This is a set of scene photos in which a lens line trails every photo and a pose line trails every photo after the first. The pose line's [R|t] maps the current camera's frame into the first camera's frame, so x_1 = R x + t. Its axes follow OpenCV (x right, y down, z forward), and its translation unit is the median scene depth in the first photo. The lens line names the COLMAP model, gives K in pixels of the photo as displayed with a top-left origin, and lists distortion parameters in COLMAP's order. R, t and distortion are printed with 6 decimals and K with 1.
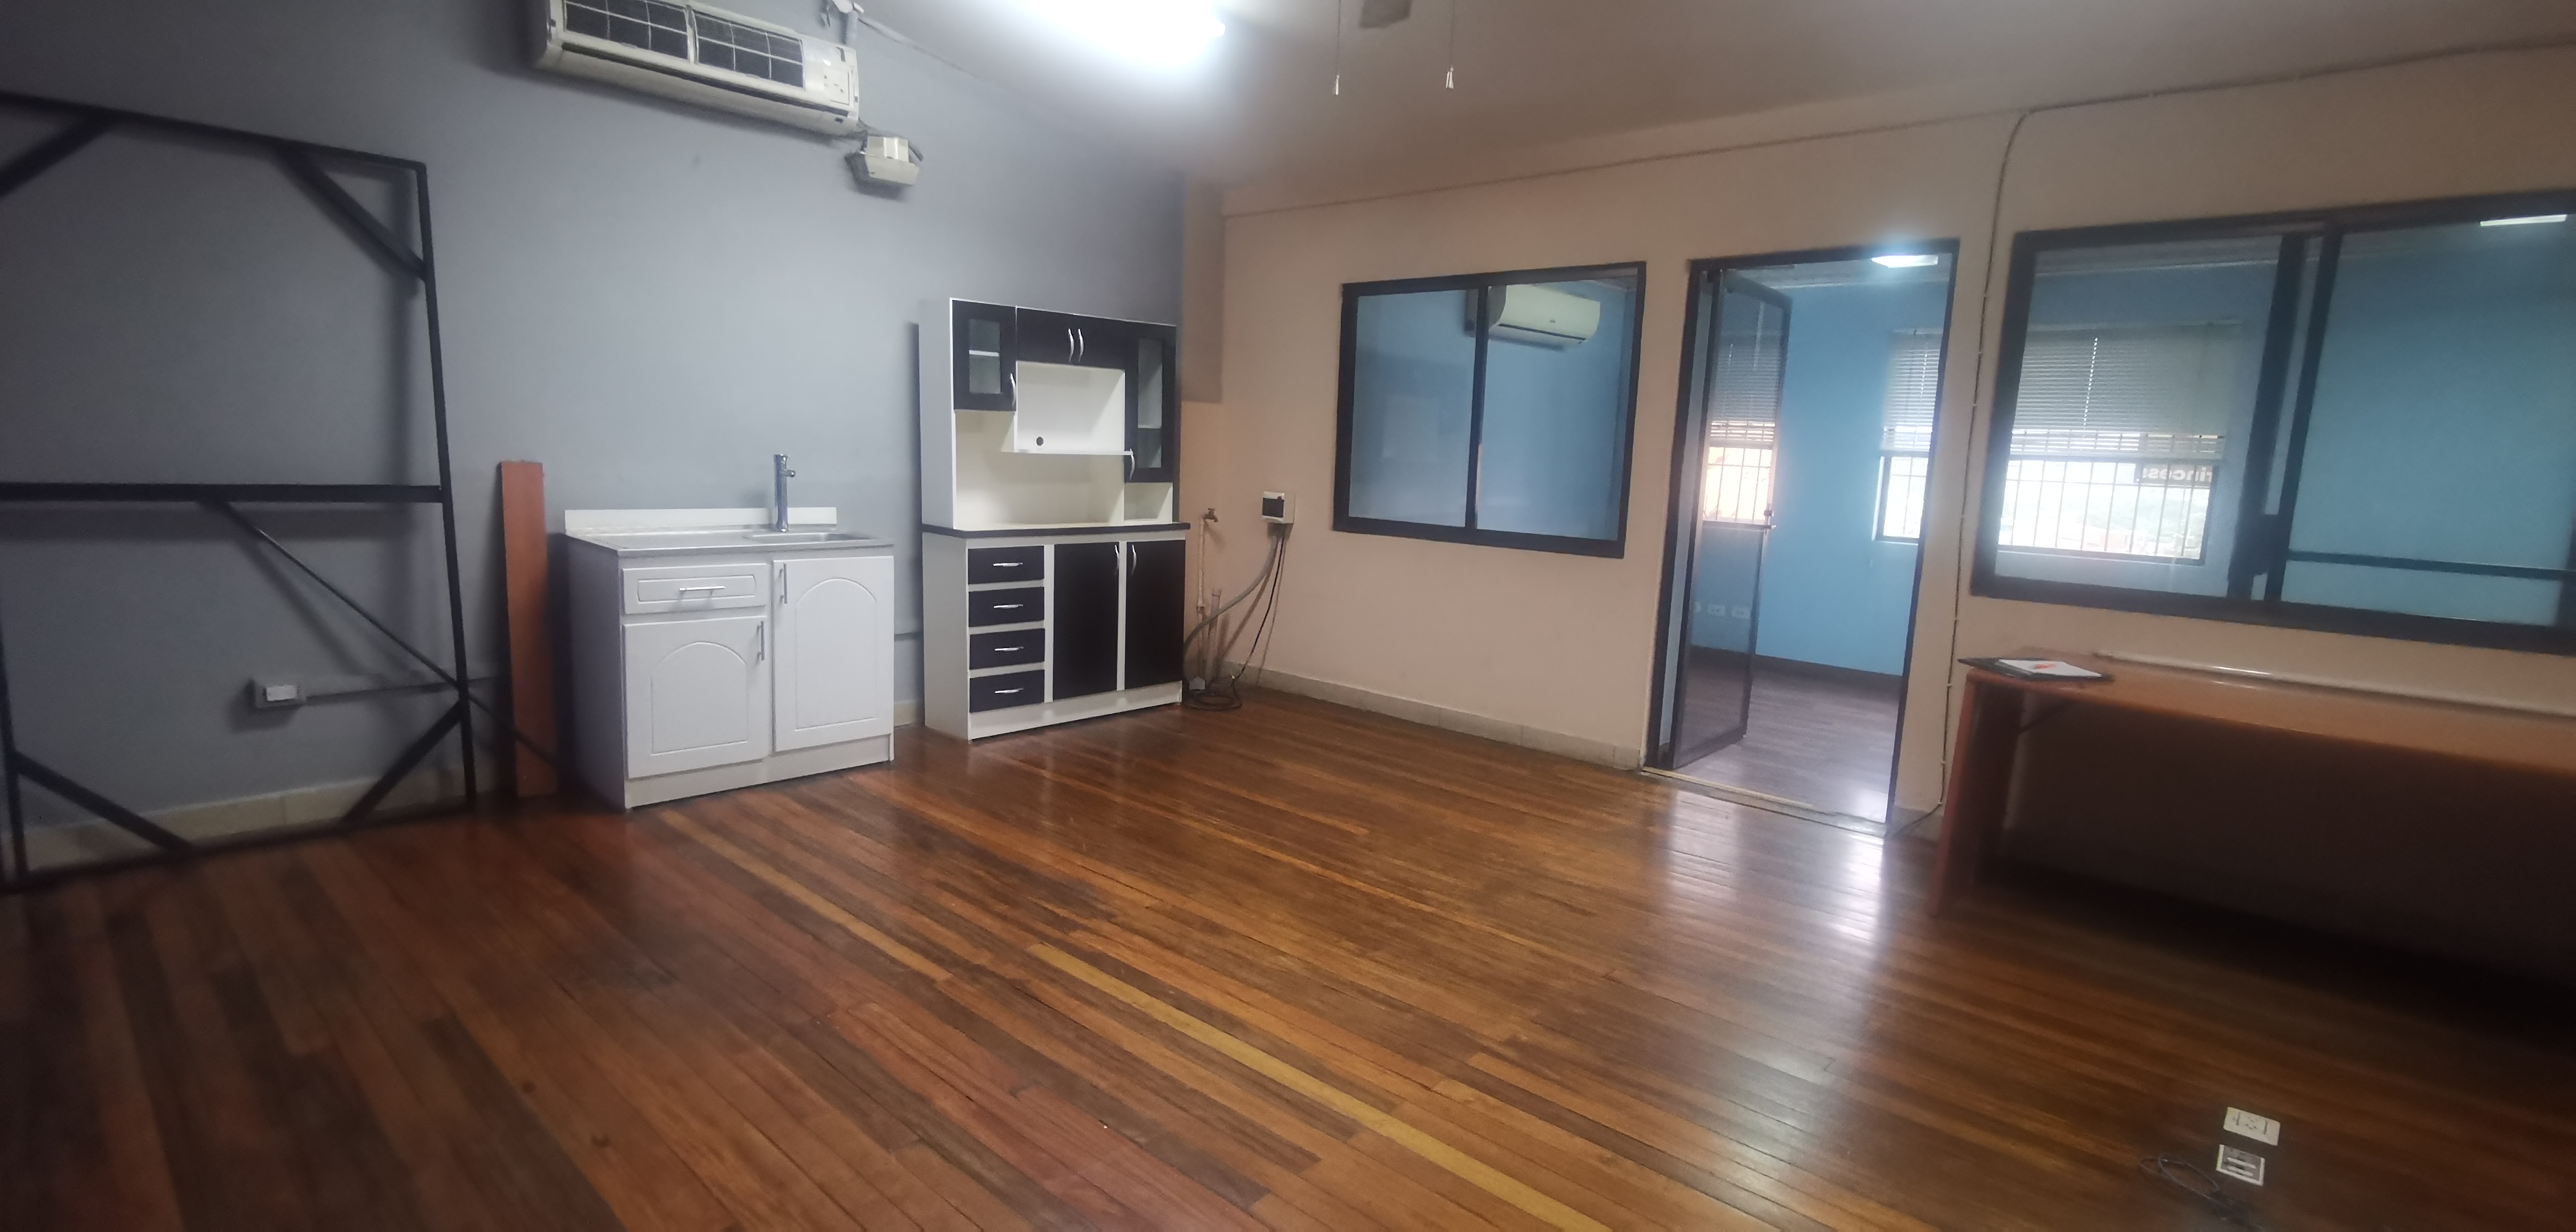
lens RADIAL K [[1200.3, 0, 1268.7], [0, 1200.3, 620.8], [0, 0, 1]] dist [0.017726, 0.001894]
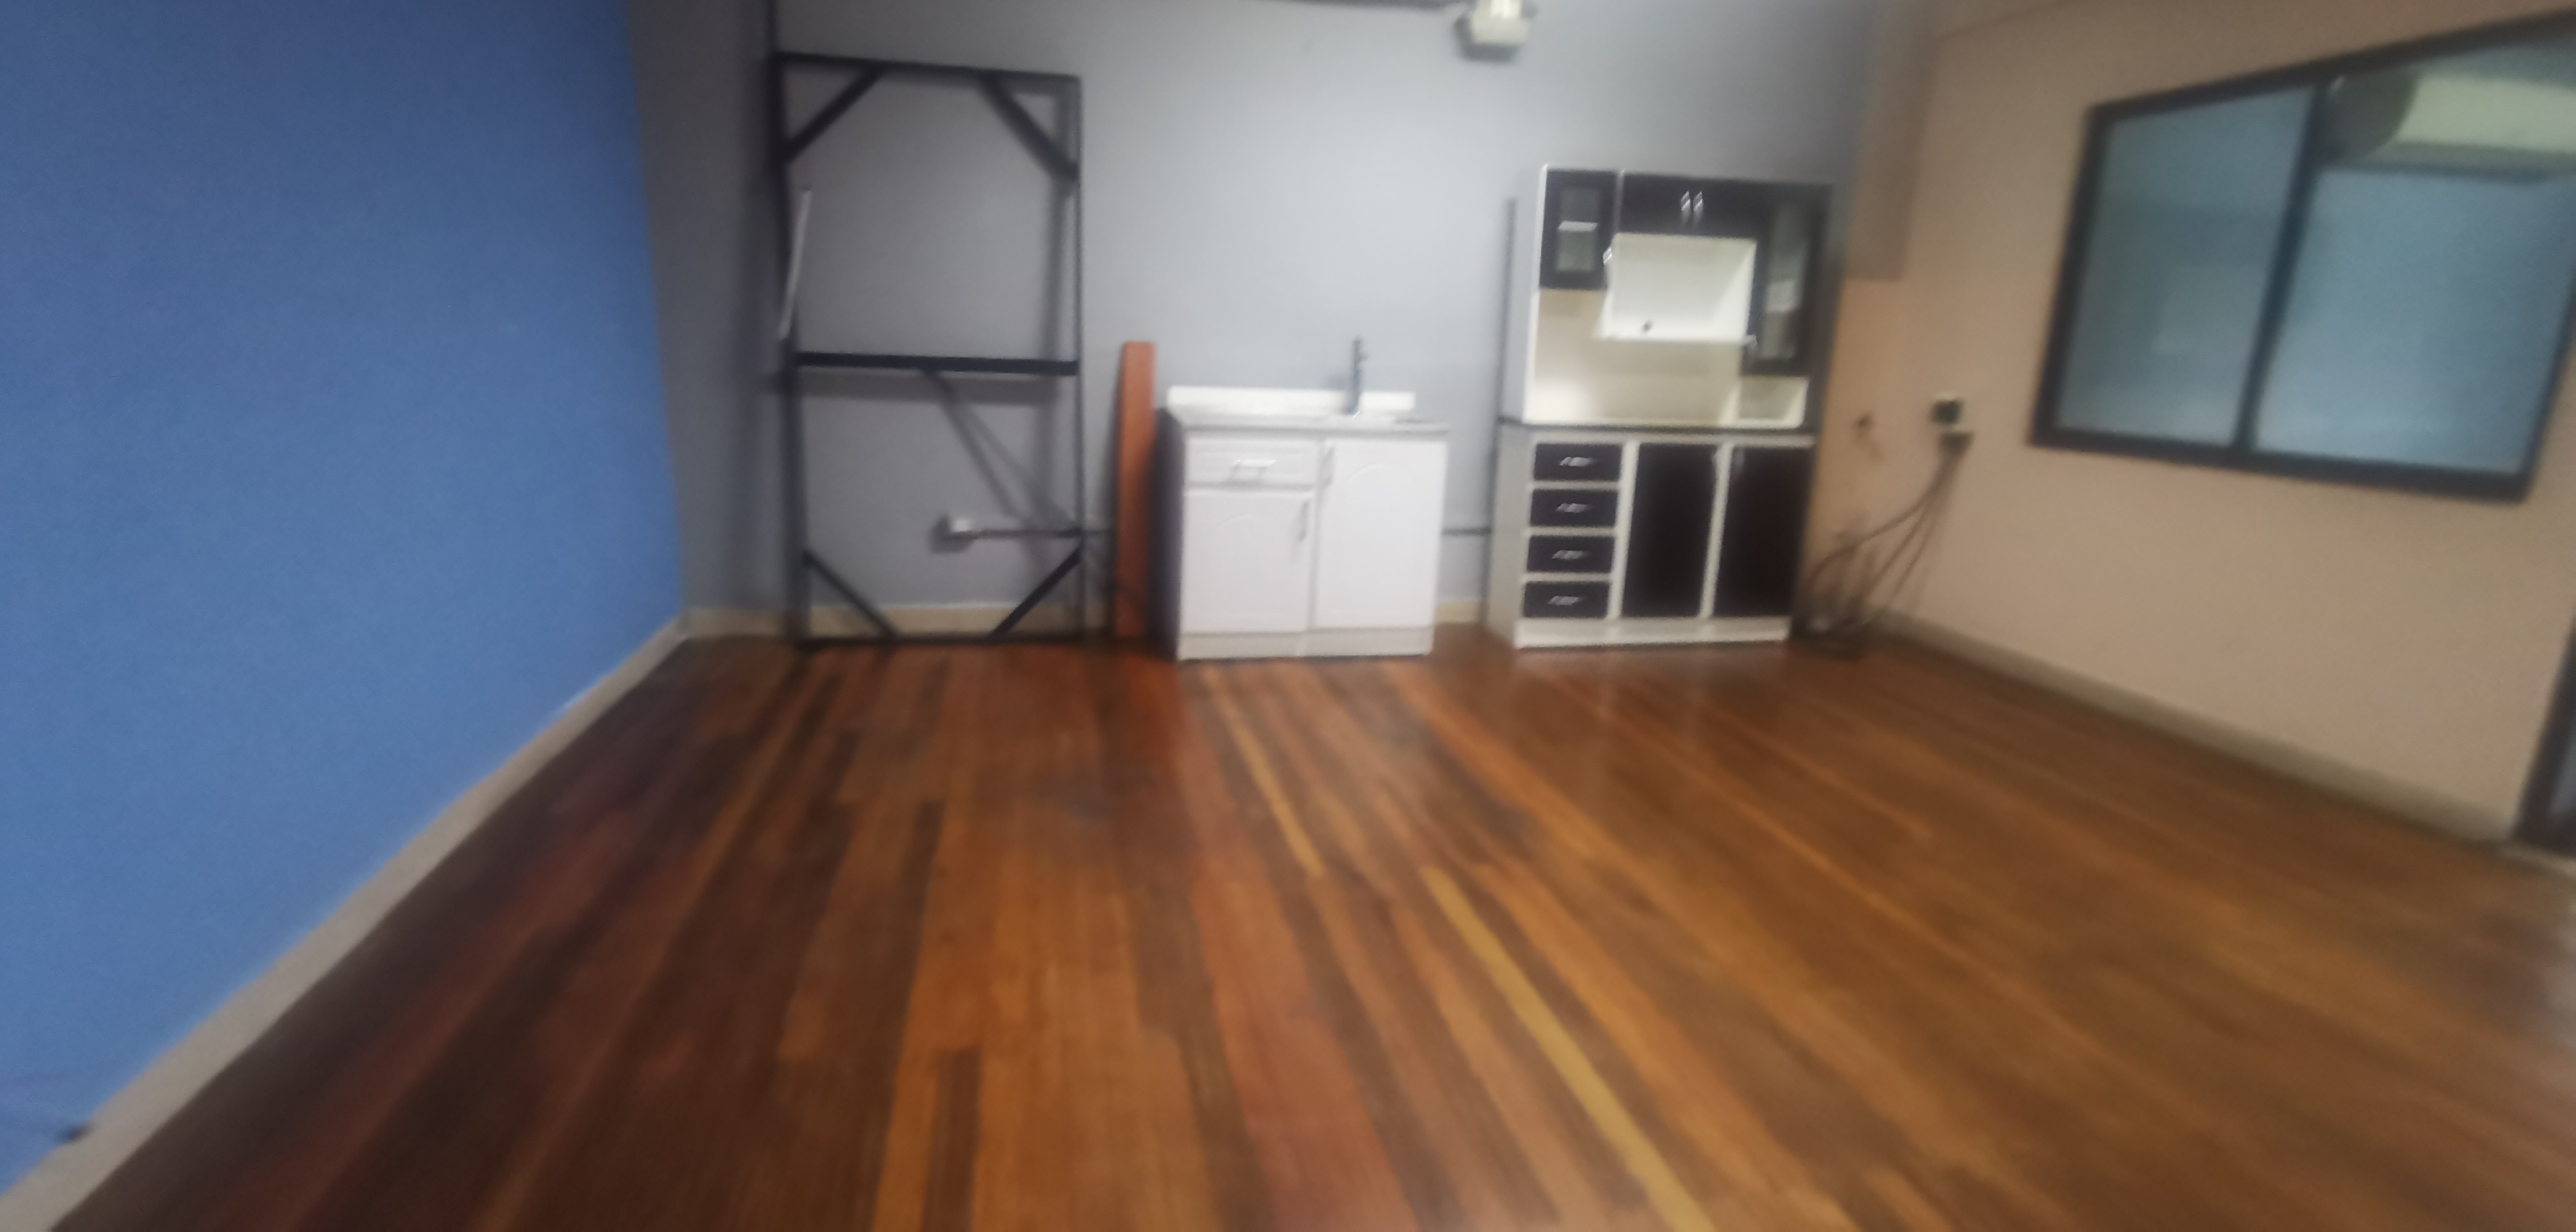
lens RADIAL K [[1200.3, 0, 1292.7], [0, 1200.3, 611.0], [0, 0, 1]] dist [0.017726, 0.001894]
pose [[0.819959, 0.125847, -0.558417, 0.153572], [-0.091069, 0.991788, 0.089791, 0.003295], [0.565131, -0.022770, 0.824687, 0.147177]]
